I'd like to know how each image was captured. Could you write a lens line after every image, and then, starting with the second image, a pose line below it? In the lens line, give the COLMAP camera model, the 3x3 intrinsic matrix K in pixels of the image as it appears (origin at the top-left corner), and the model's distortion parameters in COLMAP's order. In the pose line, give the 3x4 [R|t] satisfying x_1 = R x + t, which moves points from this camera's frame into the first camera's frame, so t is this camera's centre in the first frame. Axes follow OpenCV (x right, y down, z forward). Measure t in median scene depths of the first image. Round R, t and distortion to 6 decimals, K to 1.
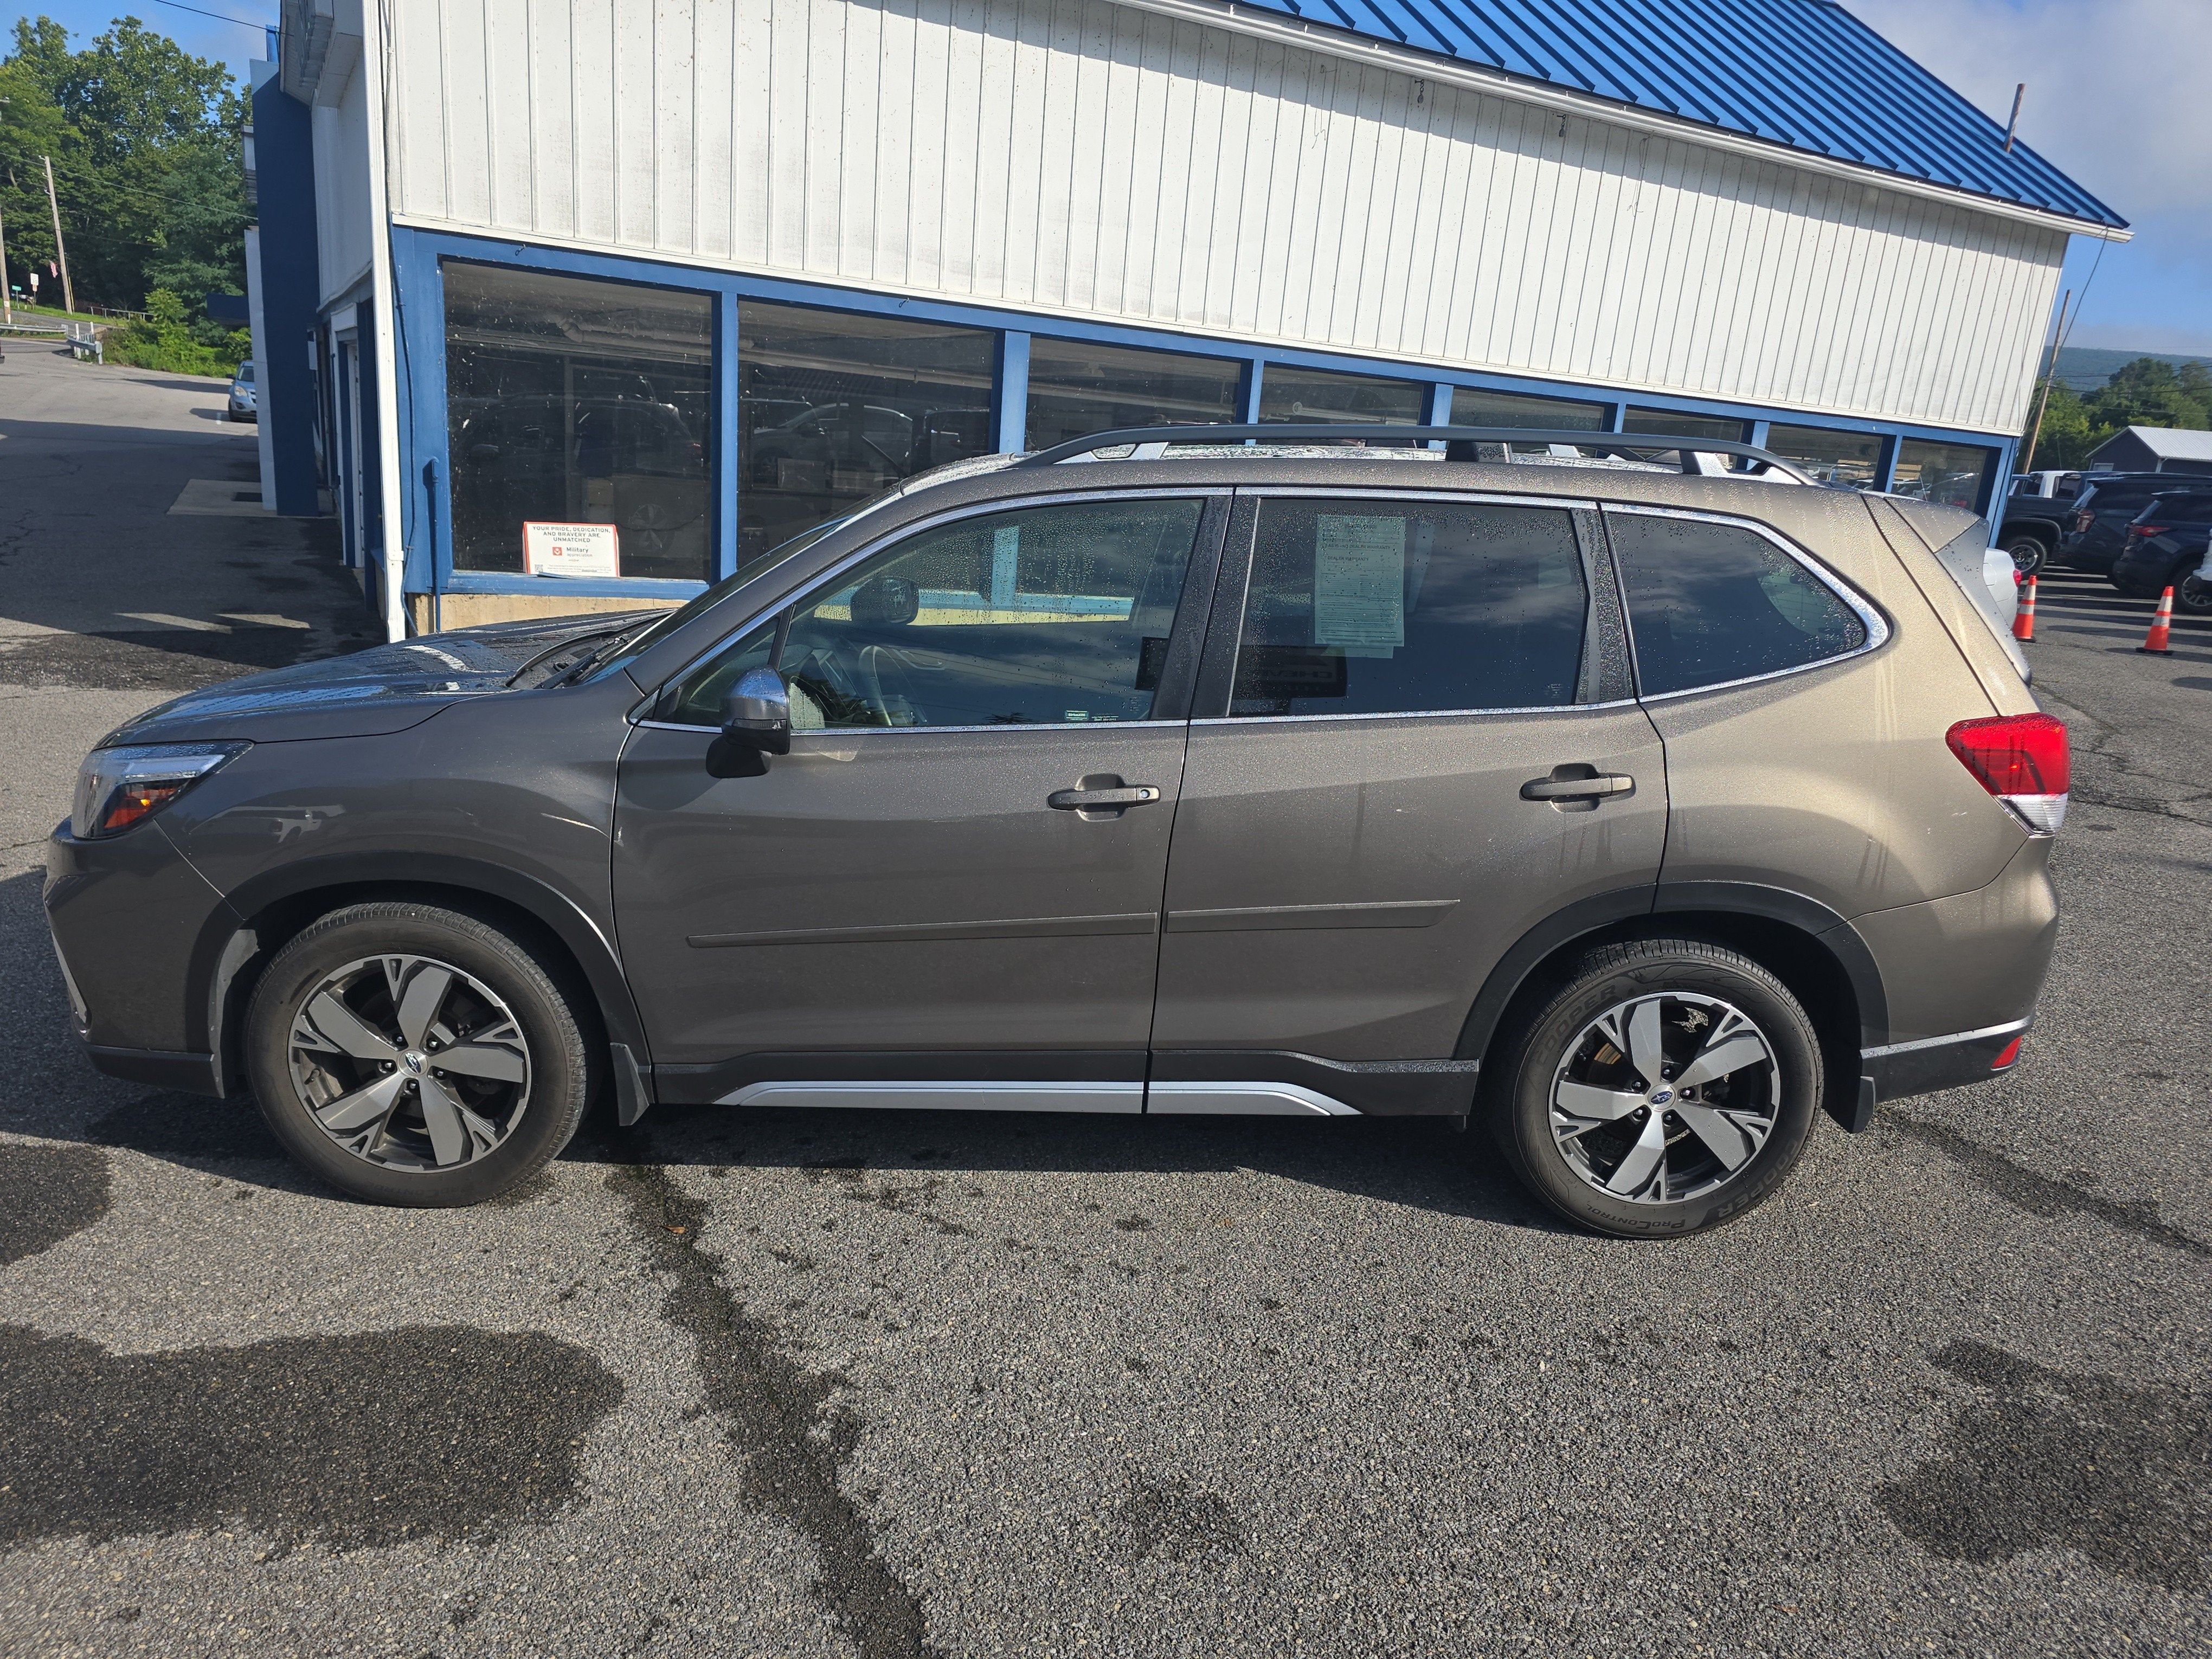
lens RADIAL K [[1482.1, 0, 1109.1], [0, 1482.1, 841.5], [0, 0, 1]] dist [0.036821, -0.028933]
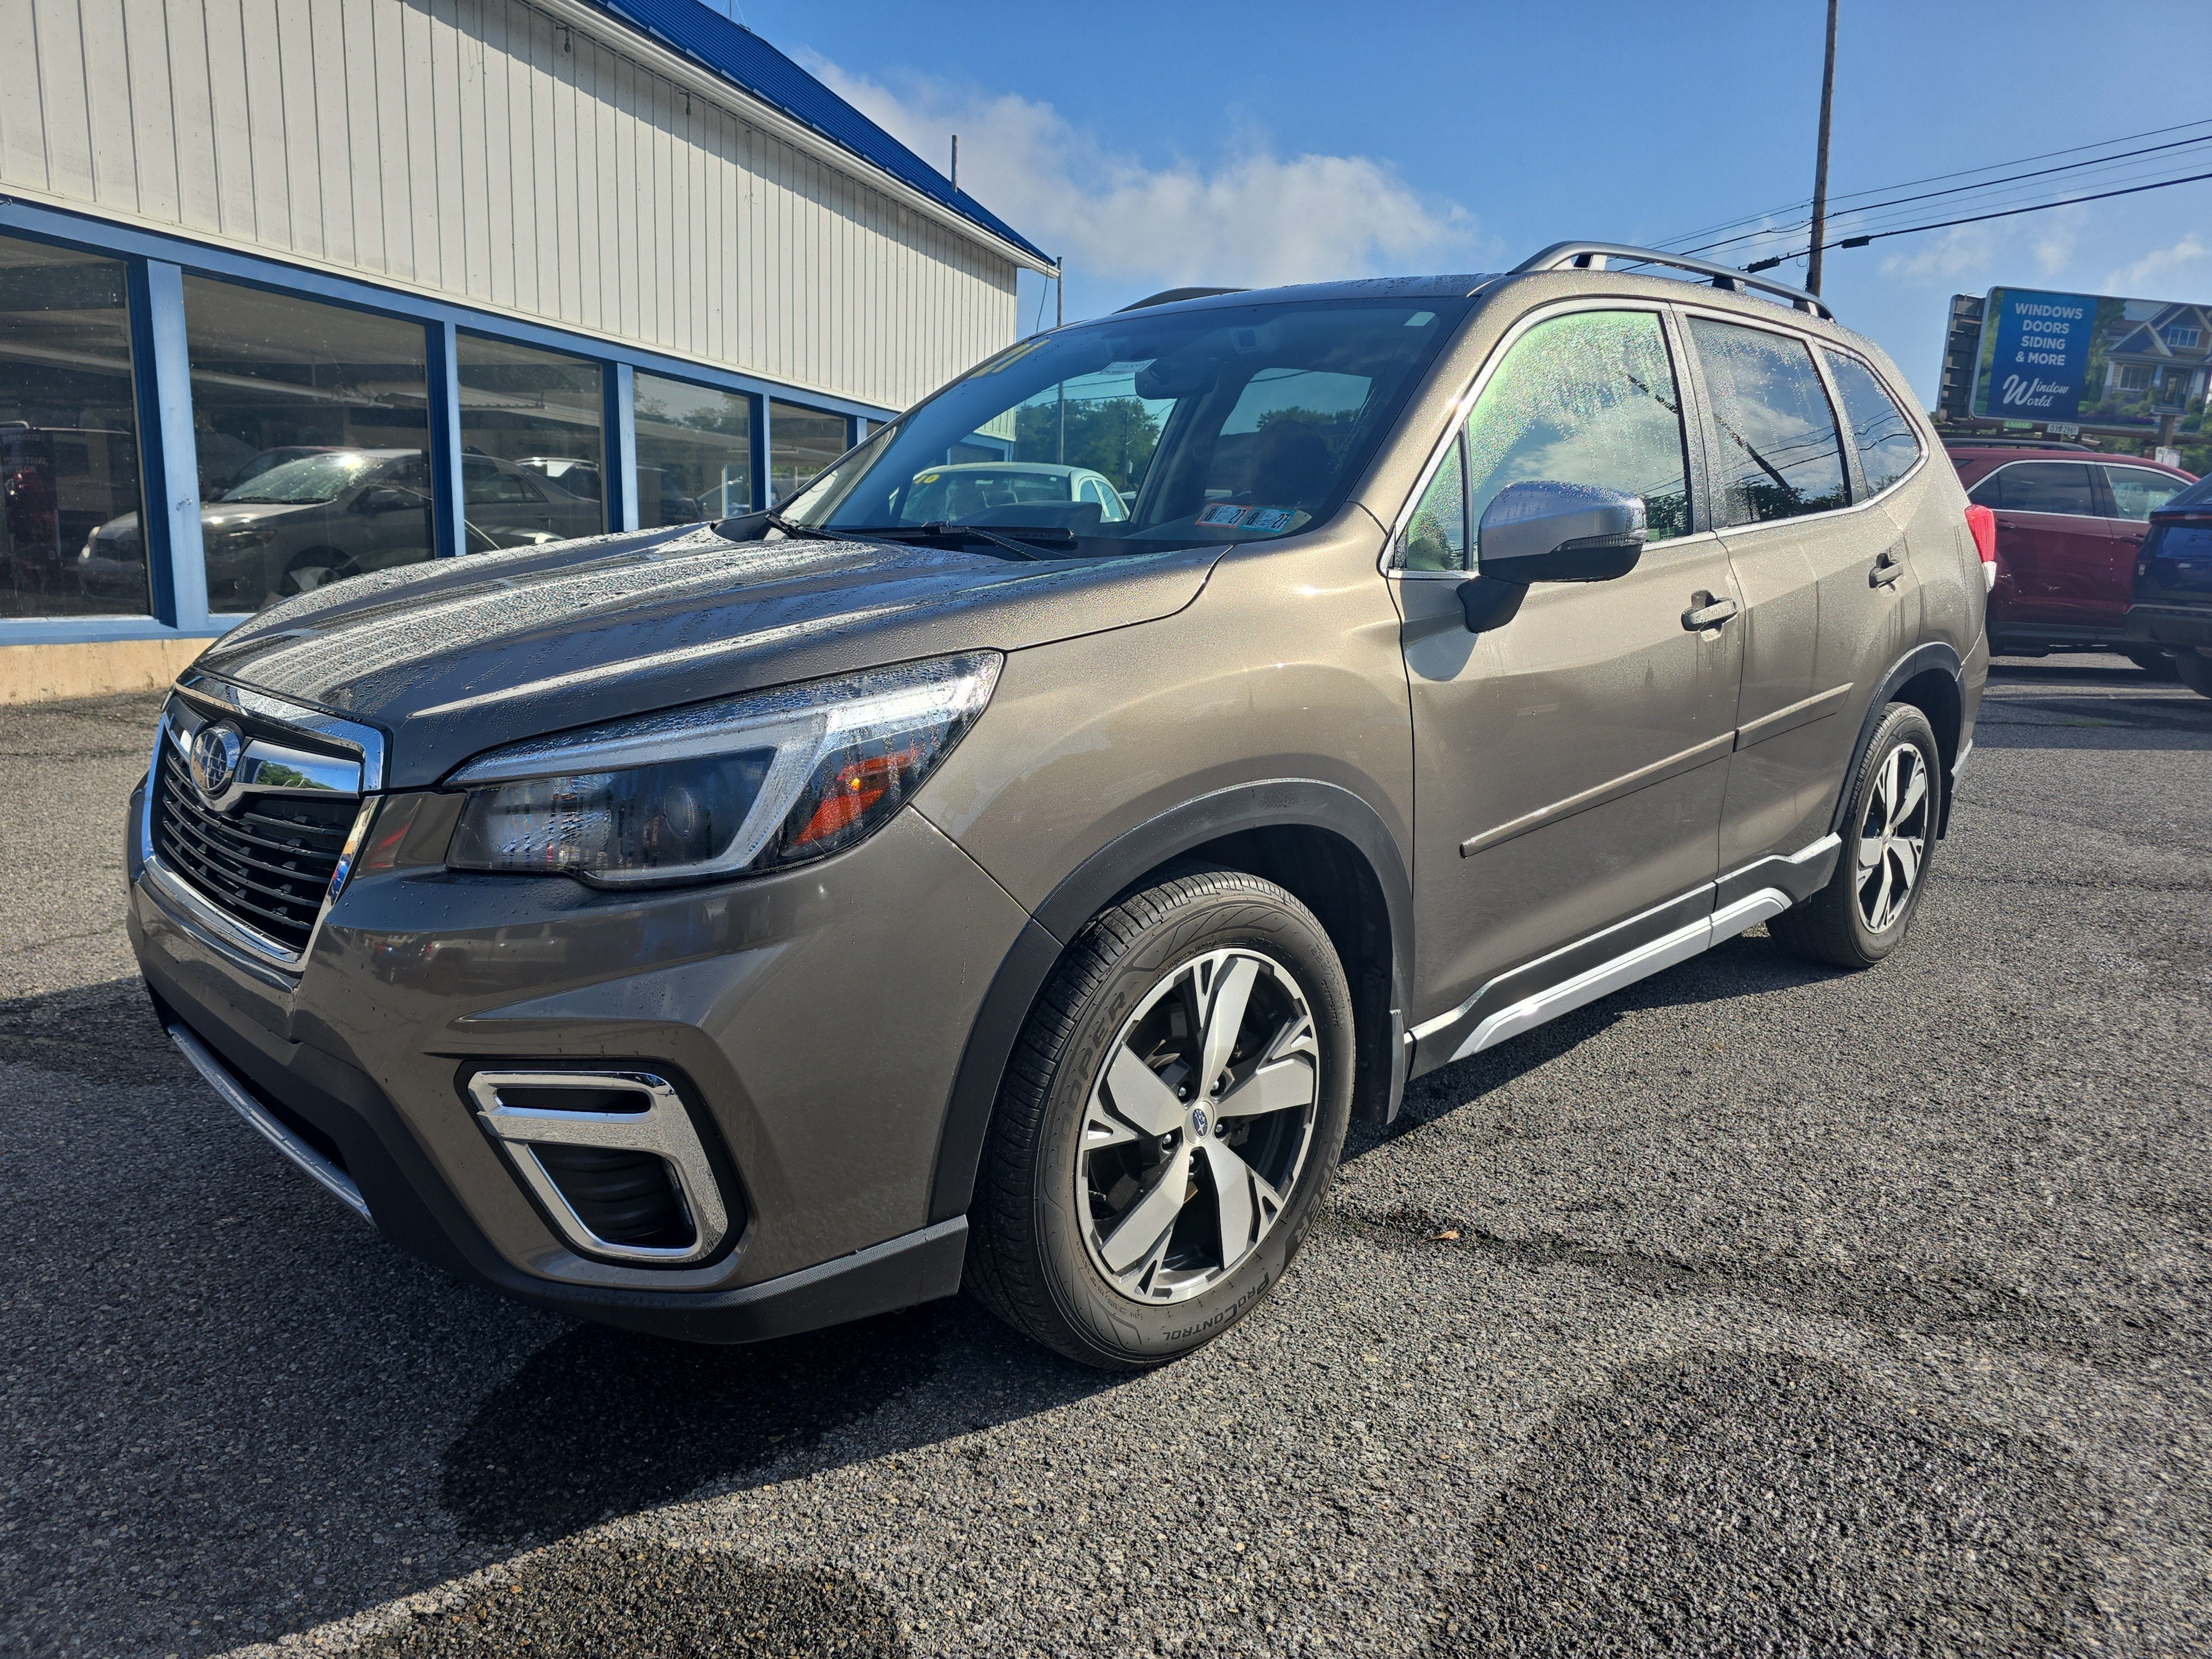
lens RADIAL K [[1508.9, 0, 1108.0], [0, 1508.9, 838.9], [0, 0, 1]] dist [0.024006, -0.020754]
pose [[0.718734, -0.179873, 0.671615, -0.908912], [0.202233, 0.978276, 0.045582, -0.010418], [-0.665224, 0.103062, 0.739497, 0.524827]]
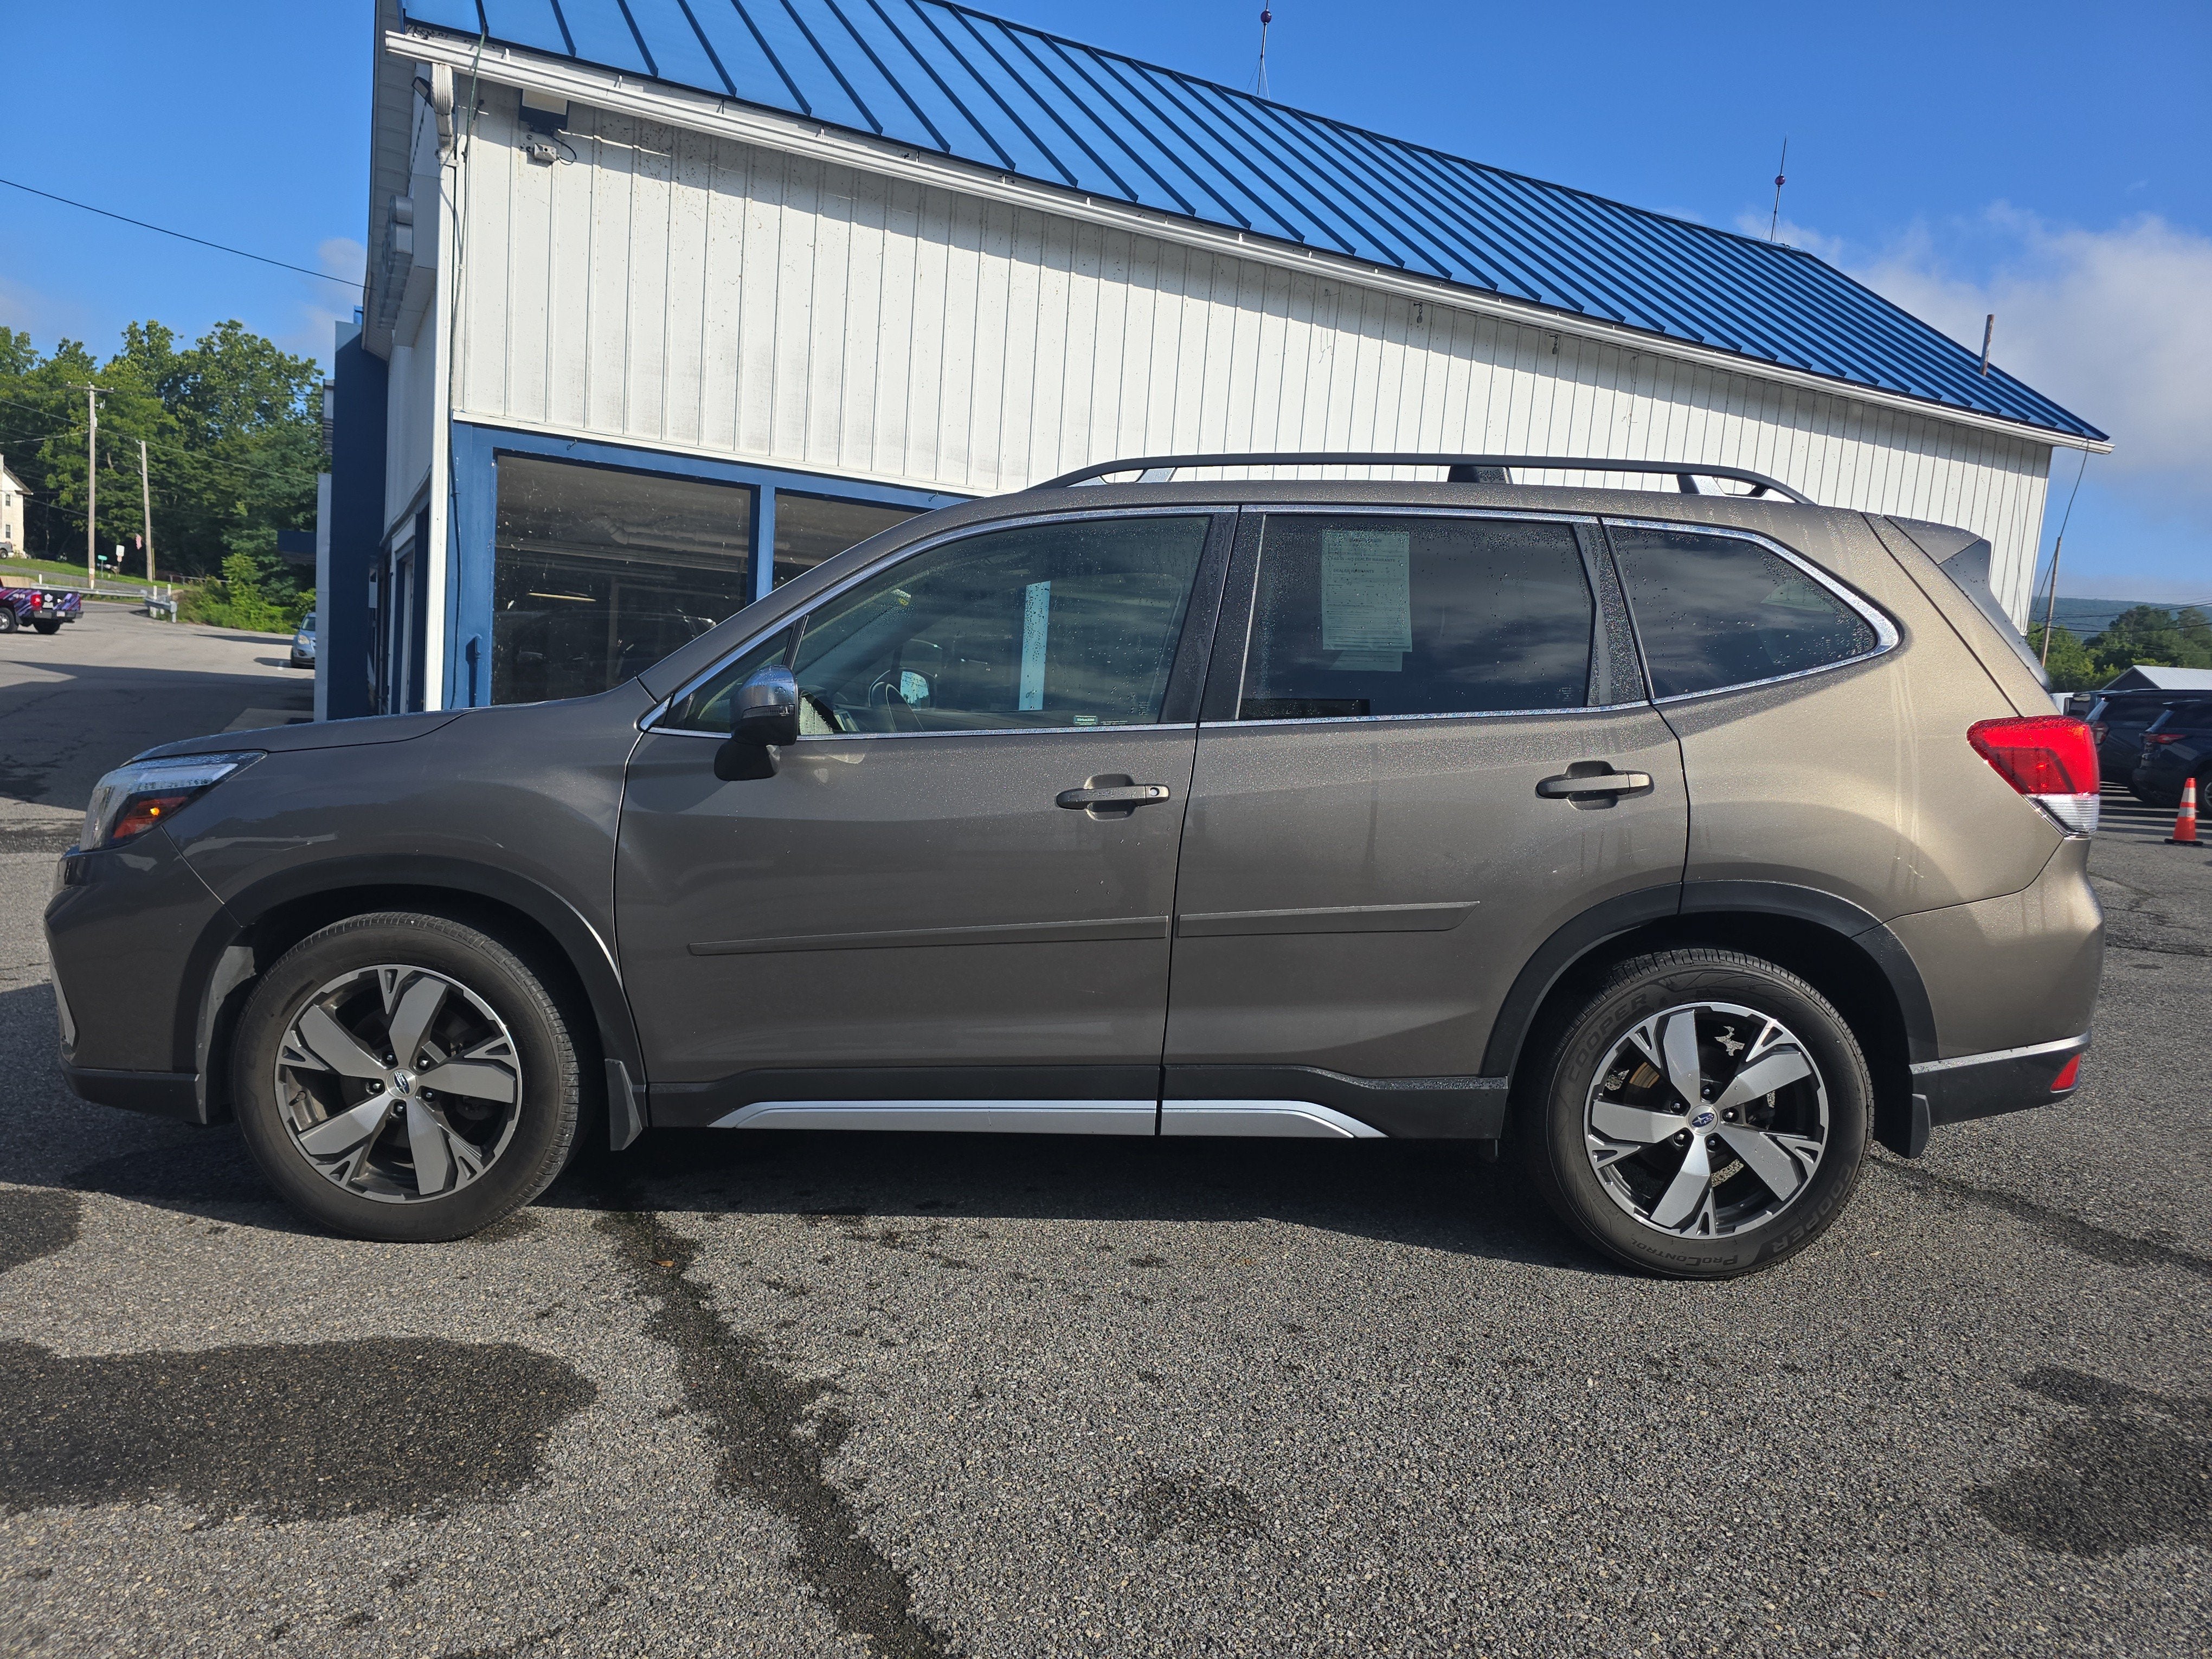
lens RADIAL K [[1482.1, 0, 1109.1], [0, 1482.1, 841.5], [0, 0, 1]] dist [0.036821, -0.028933]
pose [[0.999824, -0.006498, -0.017585, 0.010480], [0.003543, 0.986596, -0.163145, 0.152822], [0.018409, 0.163054, 0.986445, 0.027201]]
